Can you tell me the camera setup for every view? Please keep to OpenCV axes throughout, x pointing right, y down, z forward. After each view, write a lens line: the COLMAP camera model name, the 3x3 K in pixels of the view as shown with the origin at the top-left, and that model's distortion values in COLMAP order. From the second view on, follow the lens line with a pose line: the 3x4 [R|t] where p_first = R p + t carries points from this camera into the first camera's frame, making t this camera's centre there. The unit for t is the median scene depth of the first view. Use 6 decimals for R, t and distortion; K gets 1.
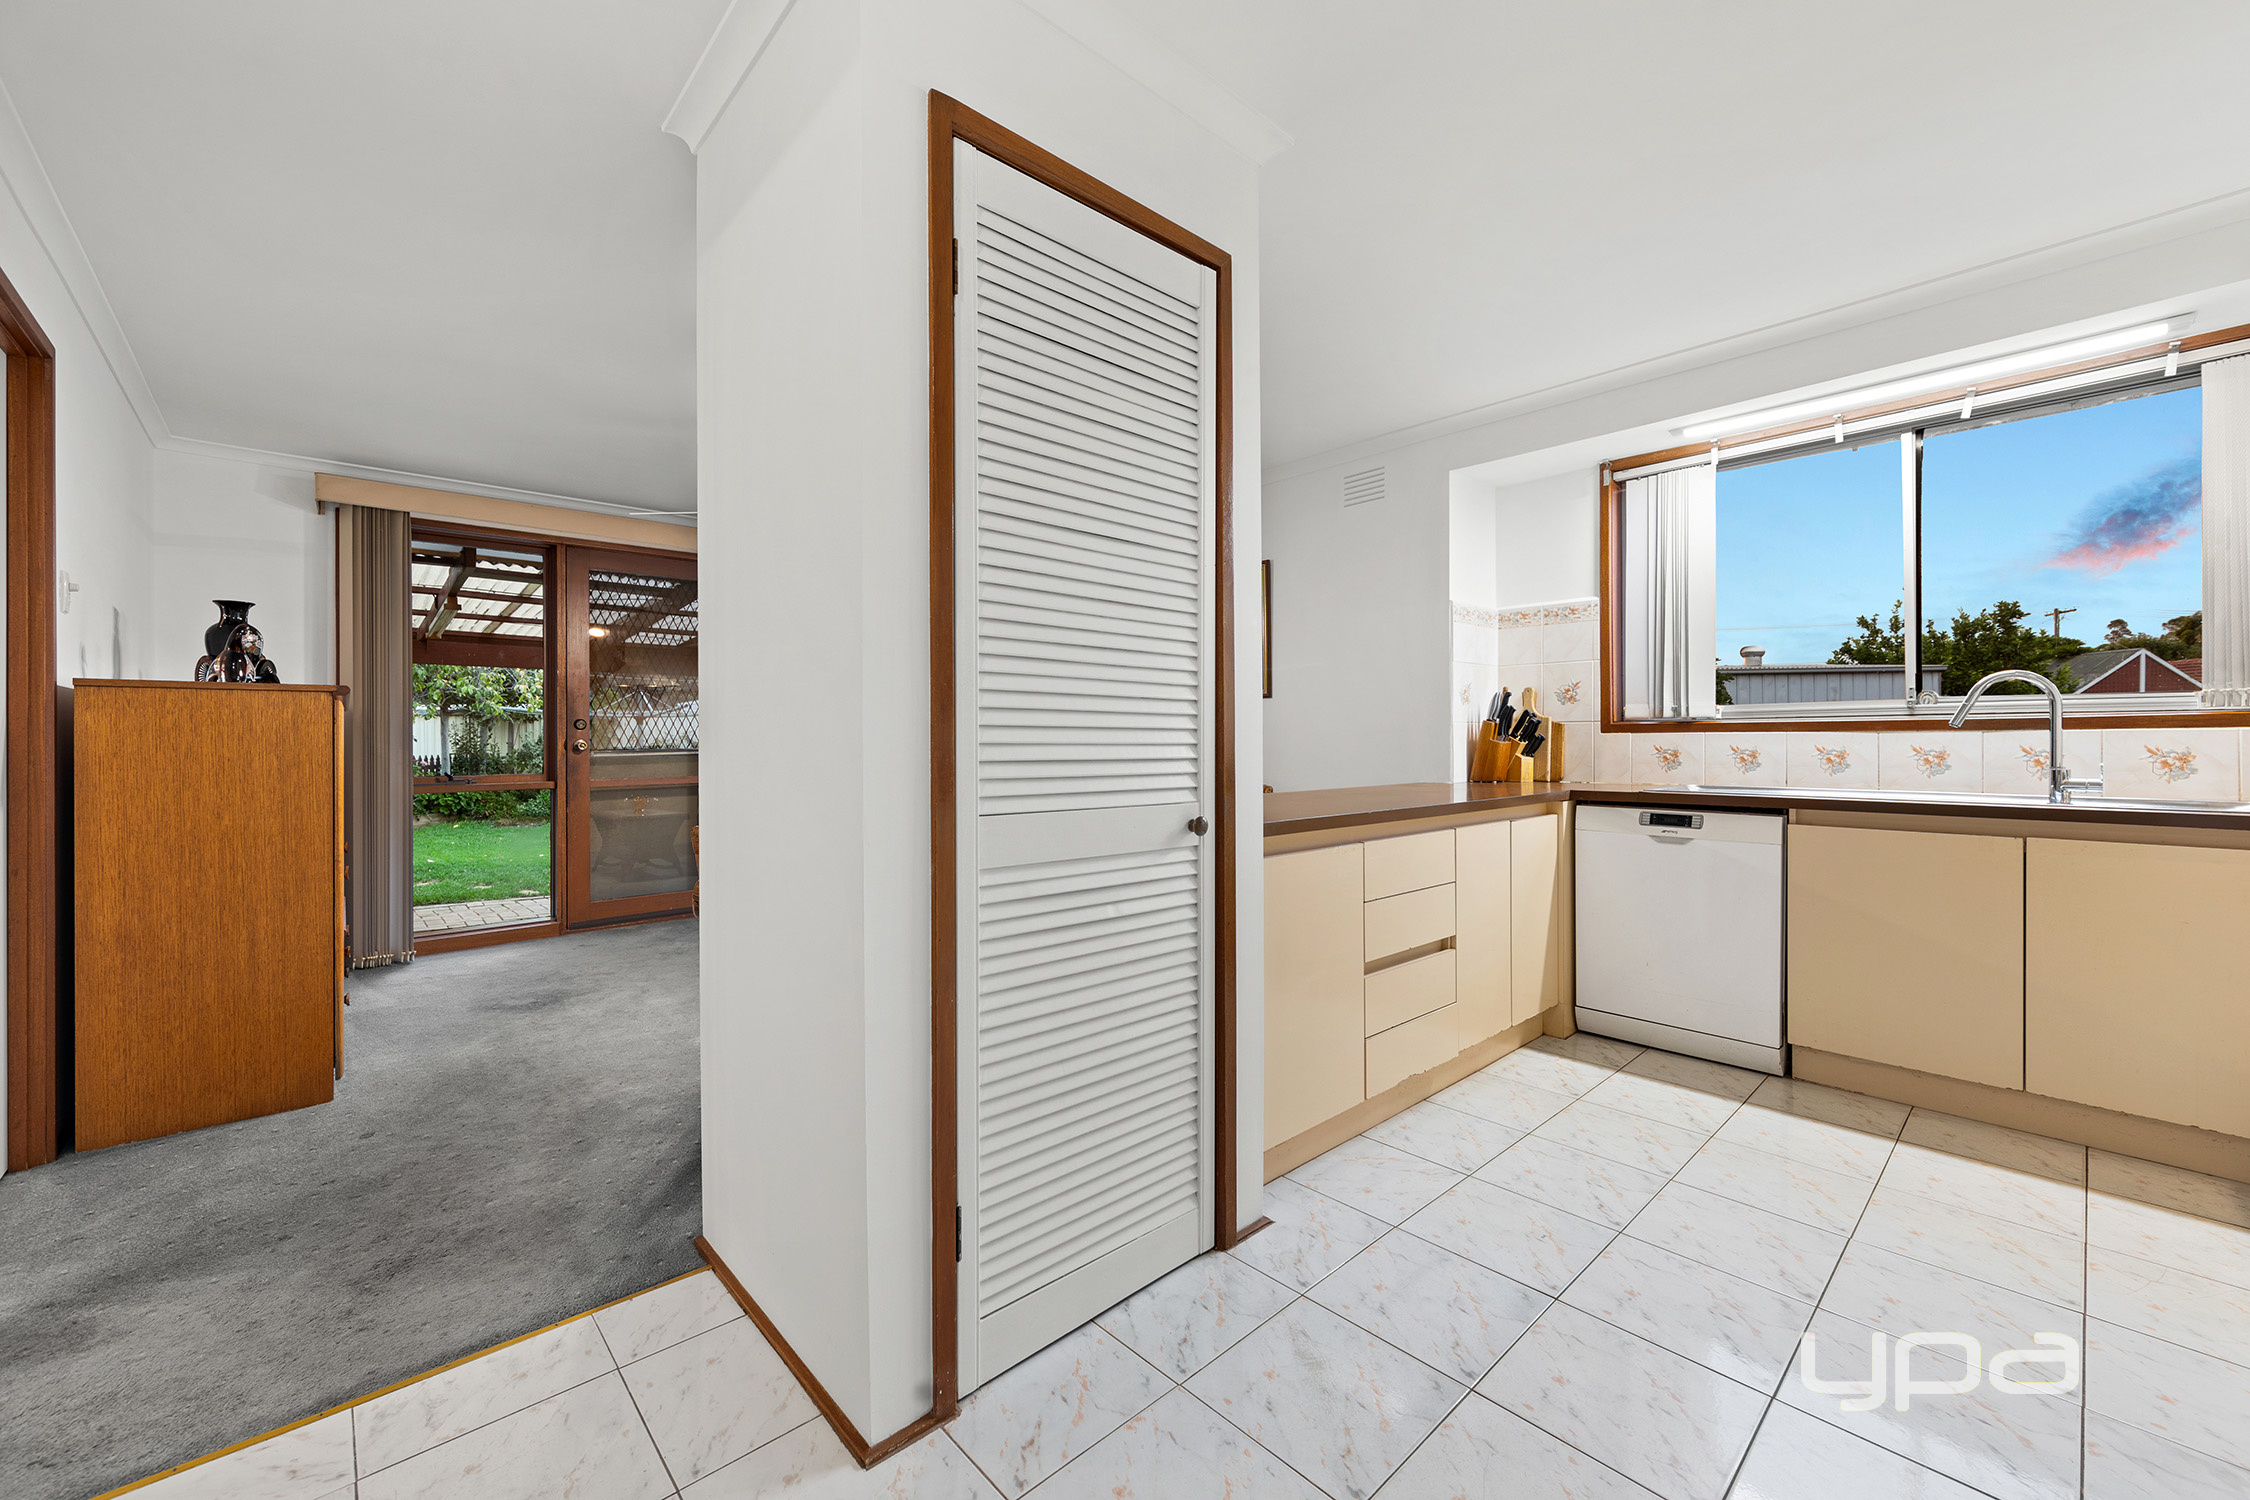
lens RADIAL K [[893.7, 0, 1115.7], [0, 893.7, 742.9], [0, 0, 1]] dist [-0.002564, -0.000449]
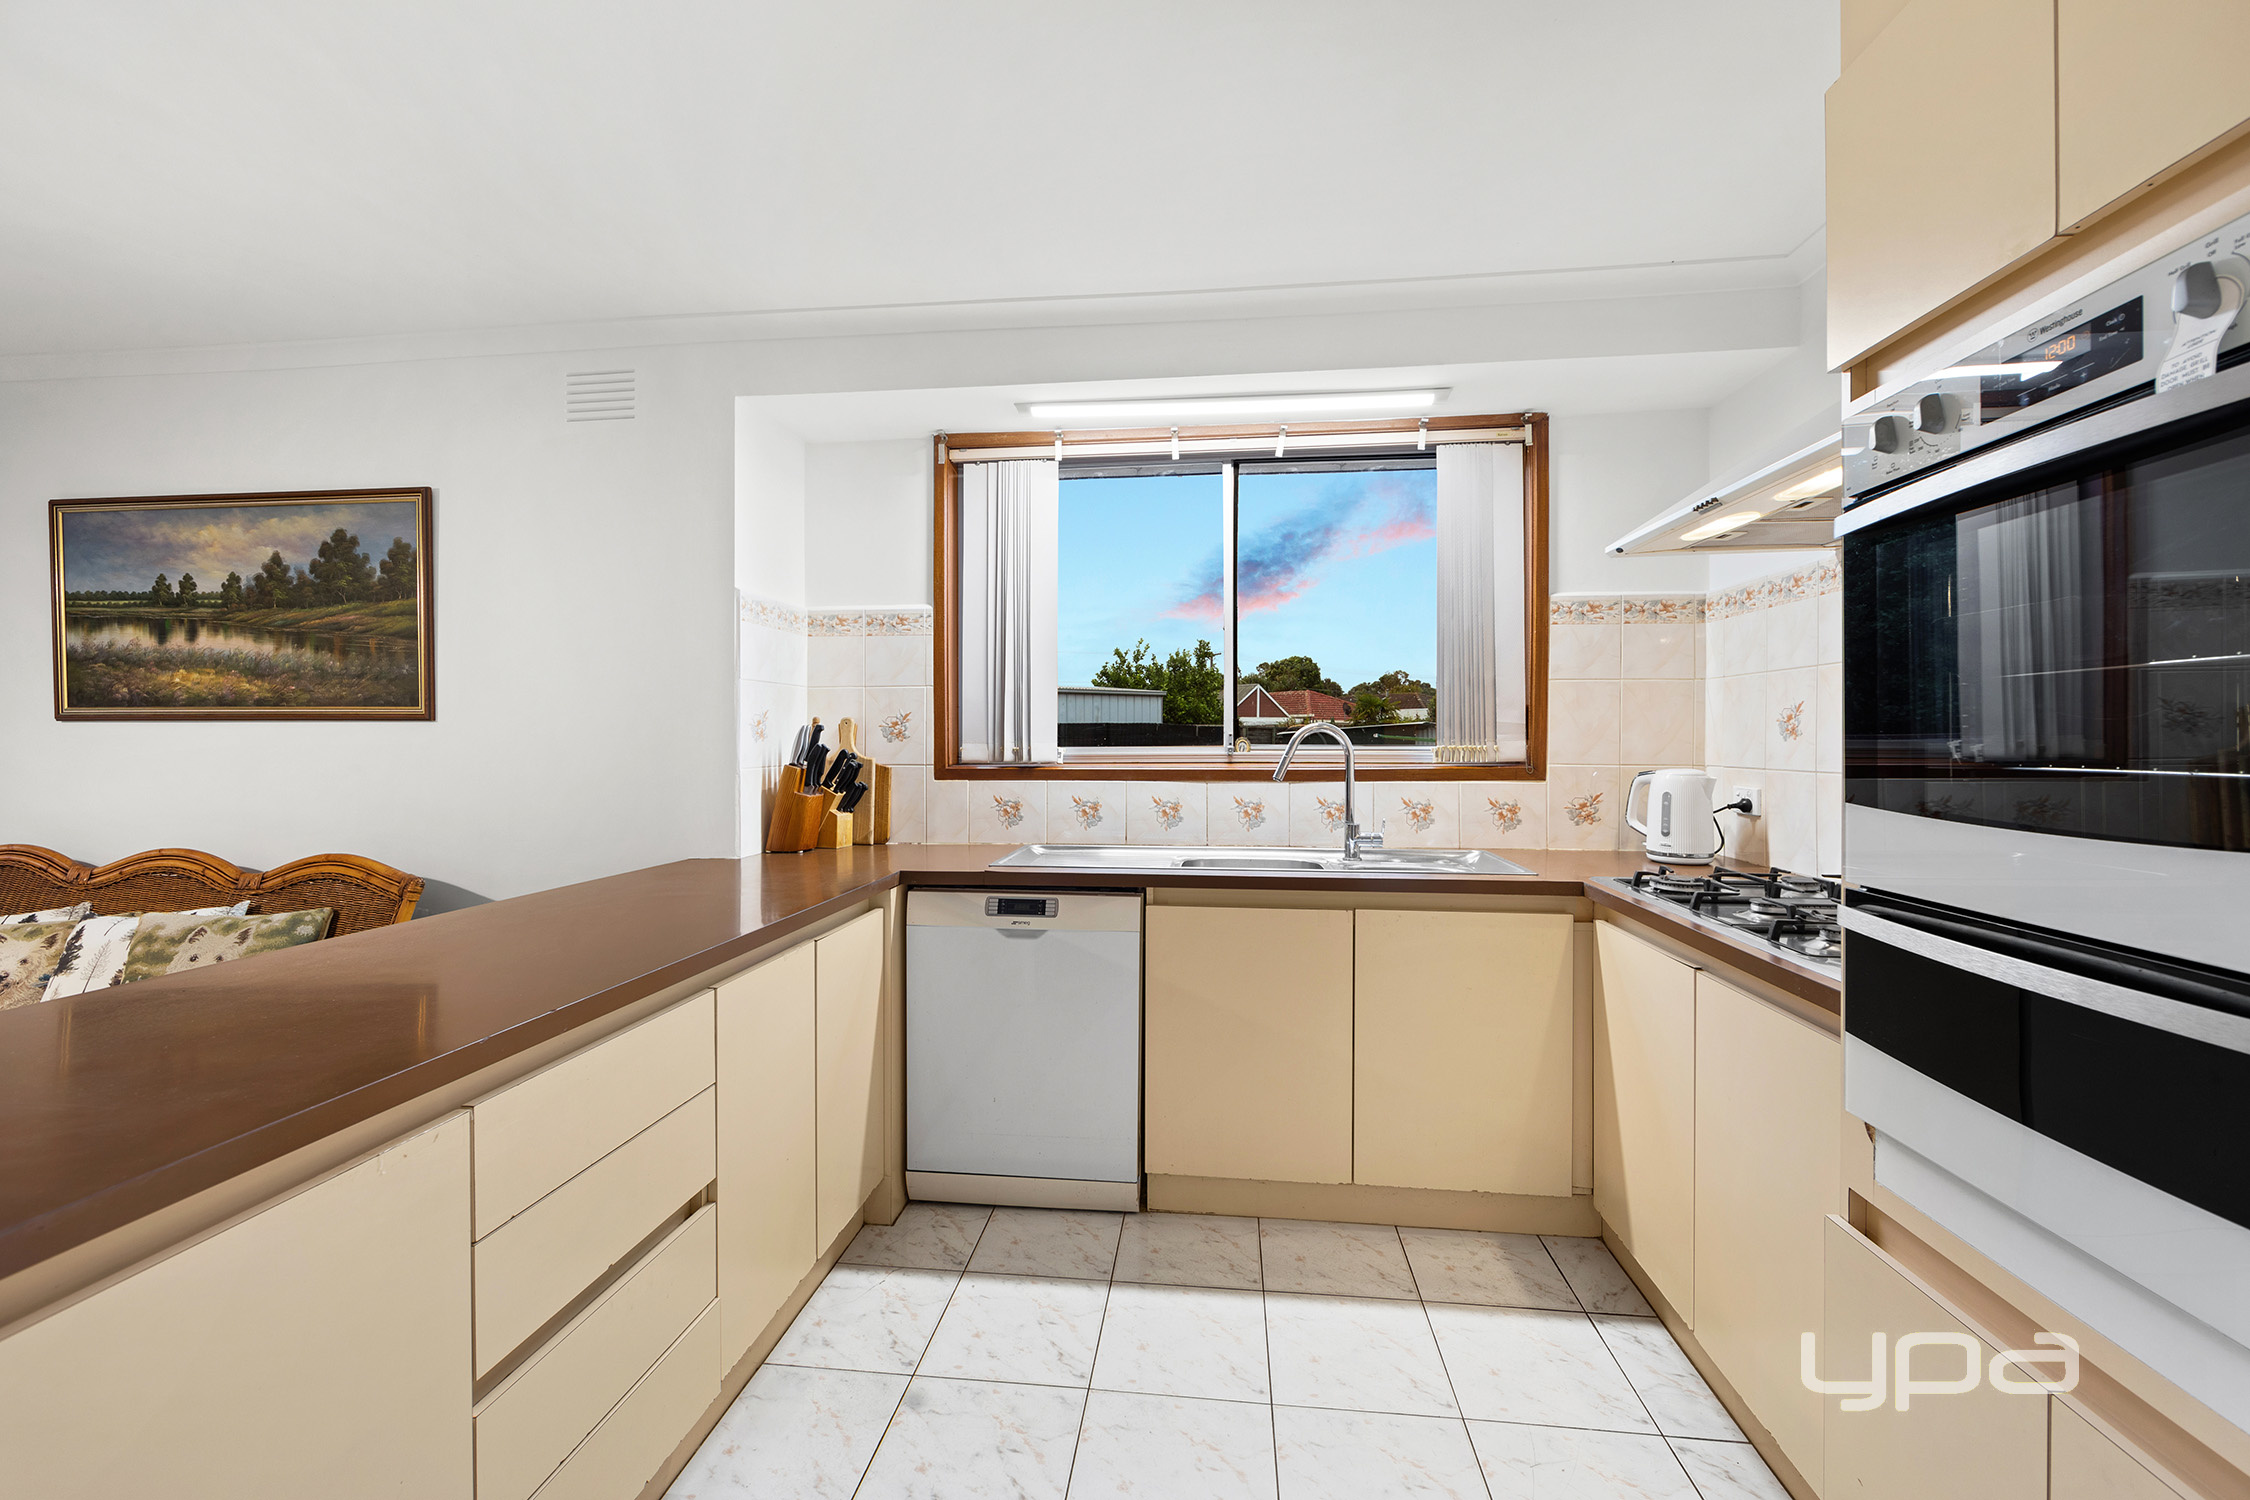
lens RADIAL K [[893.7, 0, 1124.6], [0, 893.7, 743.2], [0, 0, 1]] dist [-0.002564, -0.000449]
pose [[0.748140, 0.001330, 0.663539, 0.169401], [-0.001436, 0.999999, -0.000385, -0.049113], [-0.663539, -0.000665, 0.748141, 0.346371]]
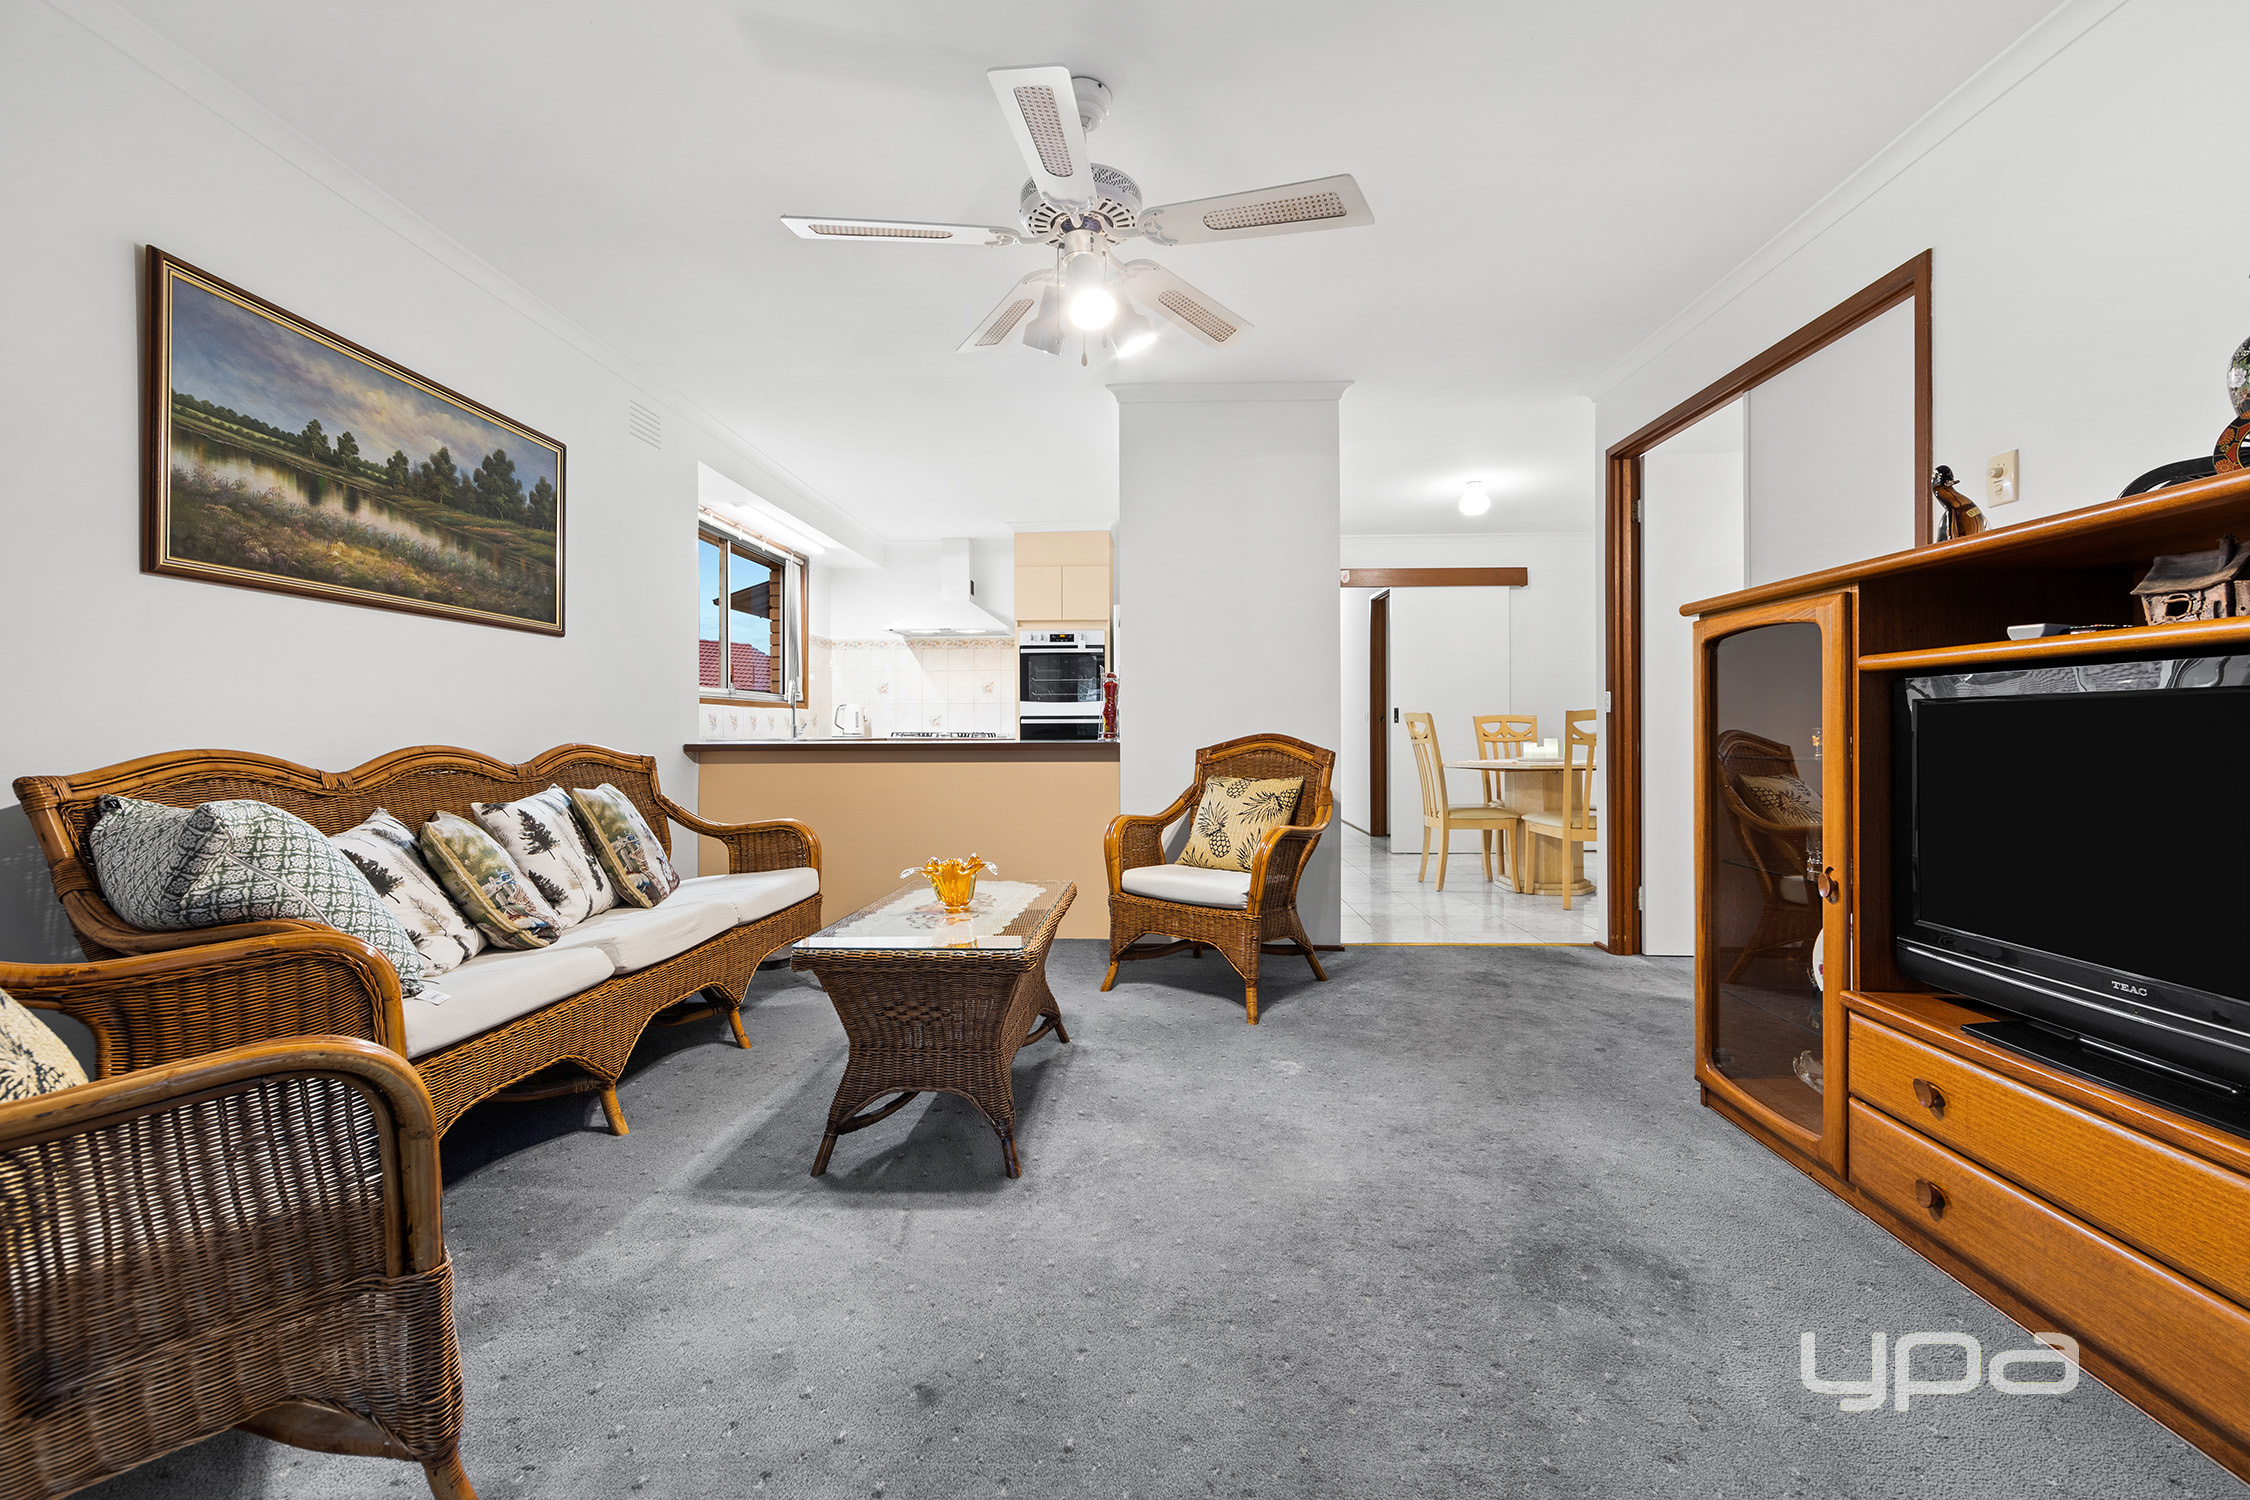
lens RADIAL K [[893.7, 0, 1133.4], [0, 893.7, 734.7], [0, 0, 1]] dist [-0.002564, -0.000449]
pose [[-0.720547, -0.004303, 0.693392, -0.986737], [-0.001421, 0.999988, 0.004729, 0.039970], [-0.693404, 0.002422, -0.720545, 1.750648]]
